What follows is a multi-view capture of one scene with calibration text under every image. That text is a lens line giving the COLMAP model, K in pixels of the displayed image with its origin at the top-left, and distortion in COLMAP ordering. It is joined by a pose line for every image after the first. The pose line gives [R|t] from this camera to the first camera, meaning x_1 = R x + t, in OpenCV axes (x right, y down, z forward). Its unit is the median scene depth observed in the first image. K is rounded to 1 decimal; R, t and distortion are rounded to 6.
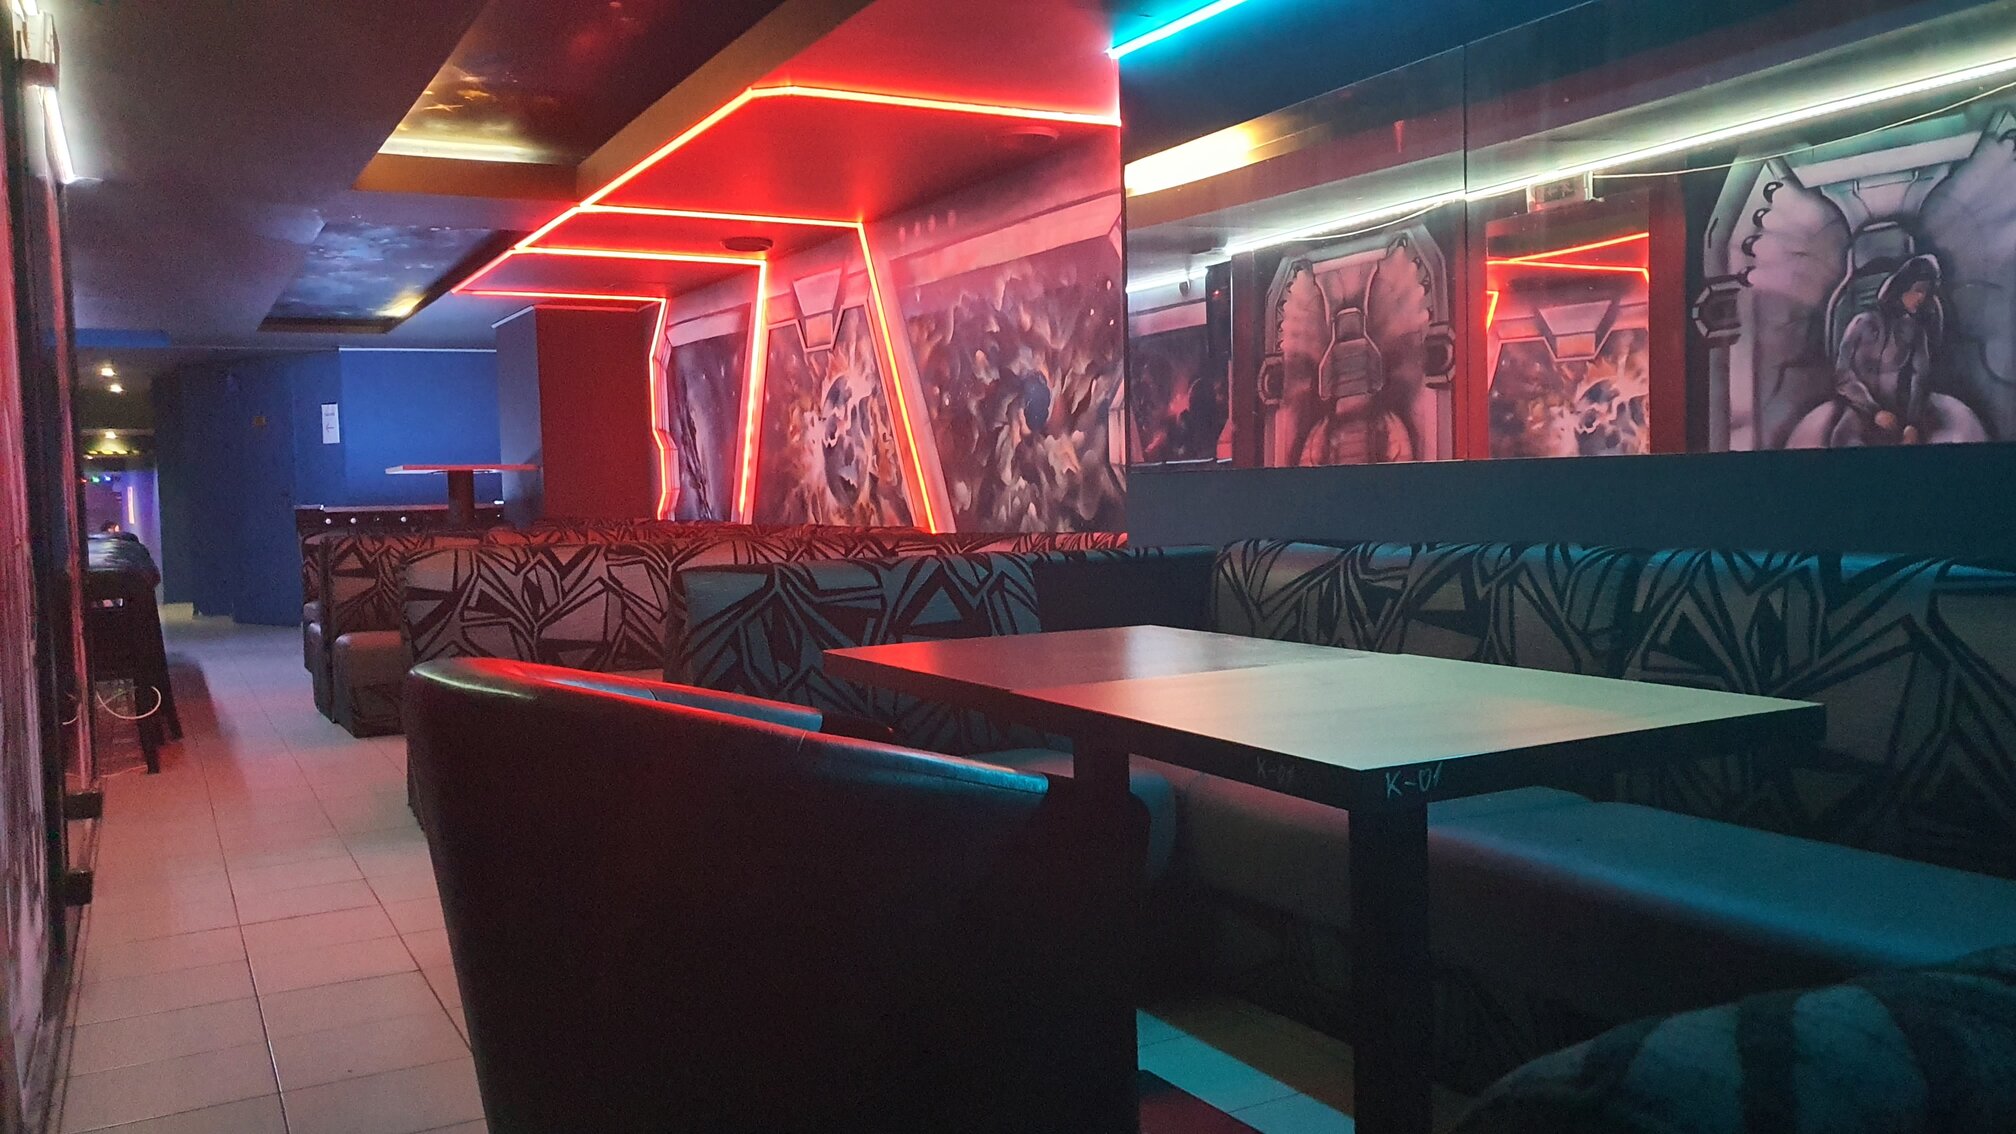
lens RADIAL K [[1572.5, 0, 1021.7], [0, 1572.5, 584.8], [0, 0, 1]] dist [-0.000292, -0.003125]
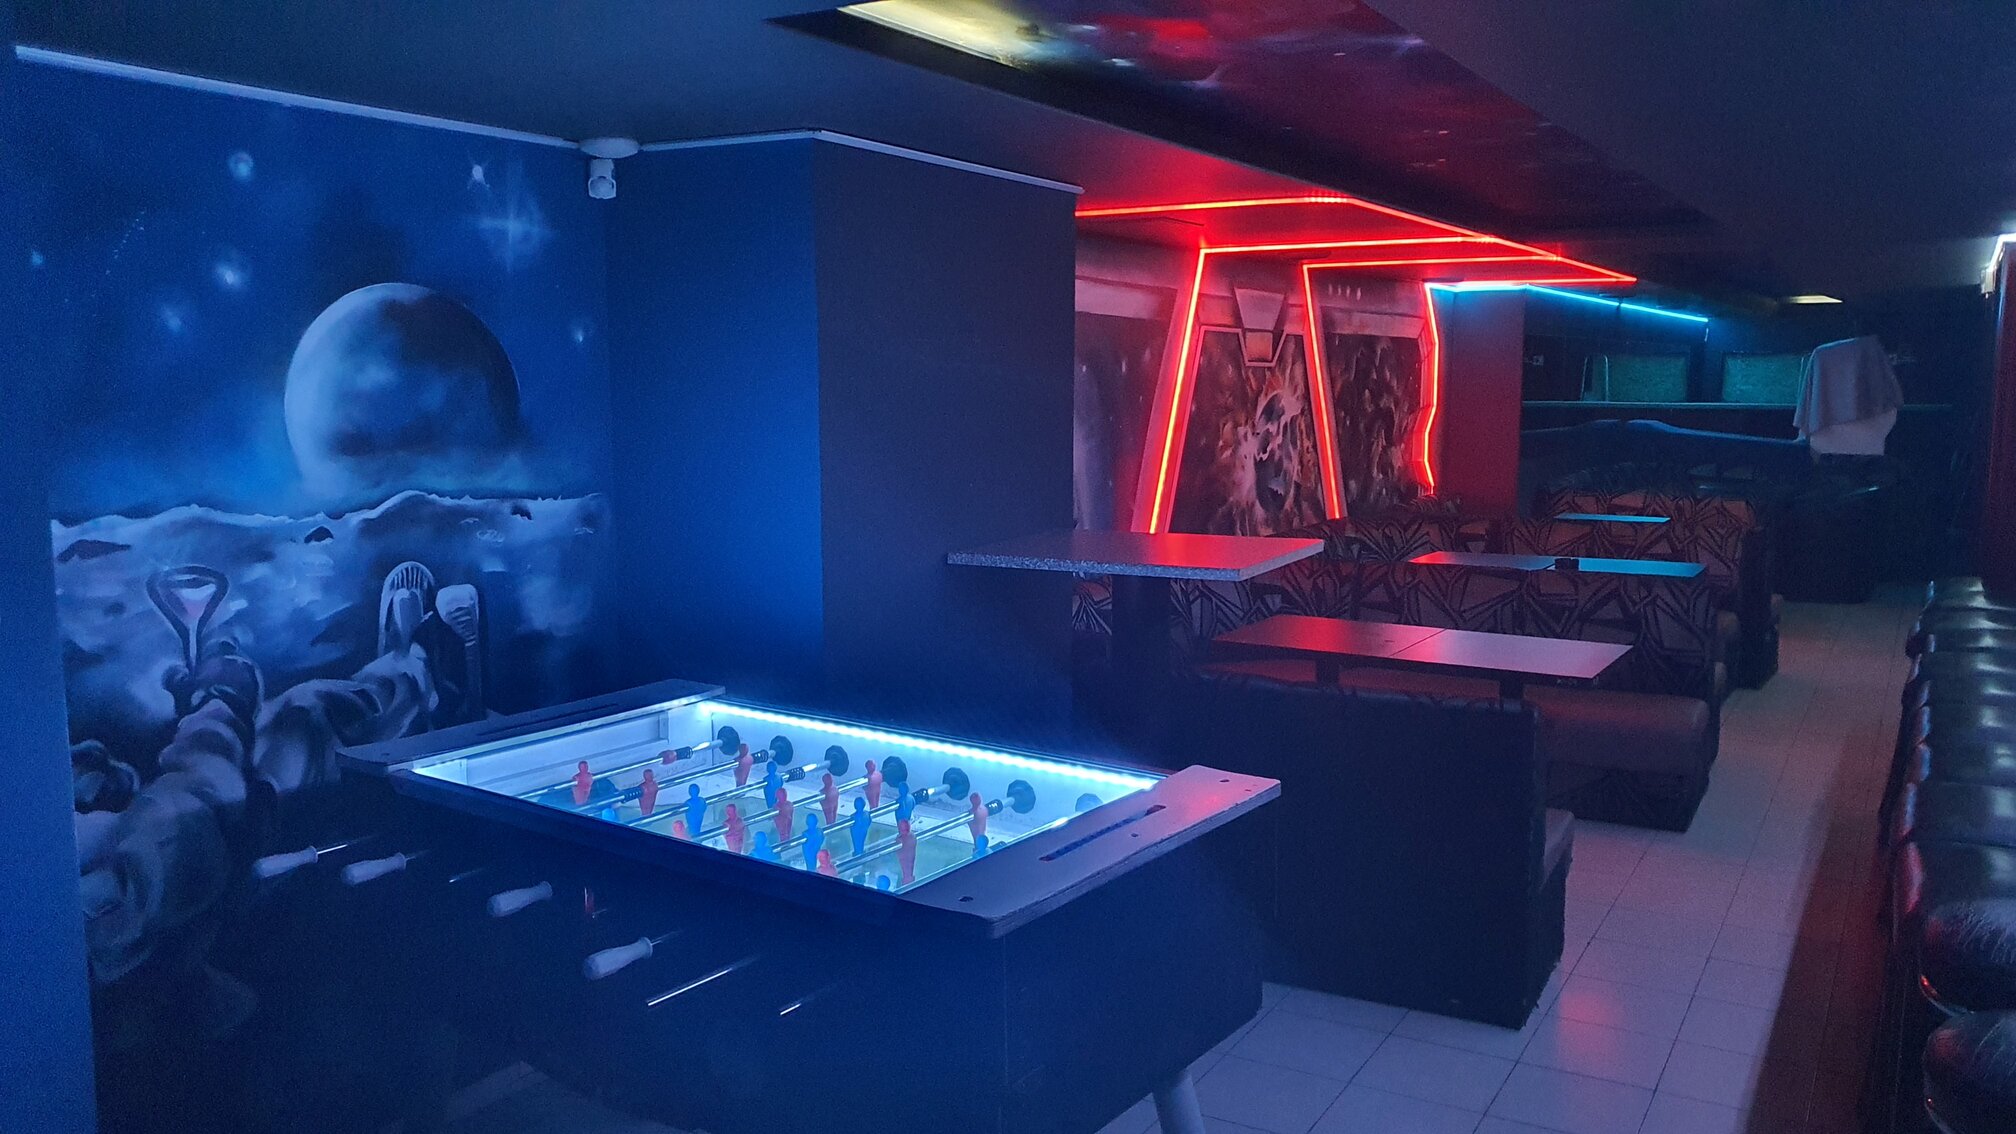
lens RADIAL K [[1572.5, 0, 1021.7], [0, 1572.5, 584.8], [0, 0, 1]] dist [-0.000292, -0.003125]
pose [[-0.505331, -0.089787, 0.858242, -0.968374], [0.076533, 0.985990, 0.148213, -0.178496], [-0.859525, 0.140580, -0.491379, 1.710170]]
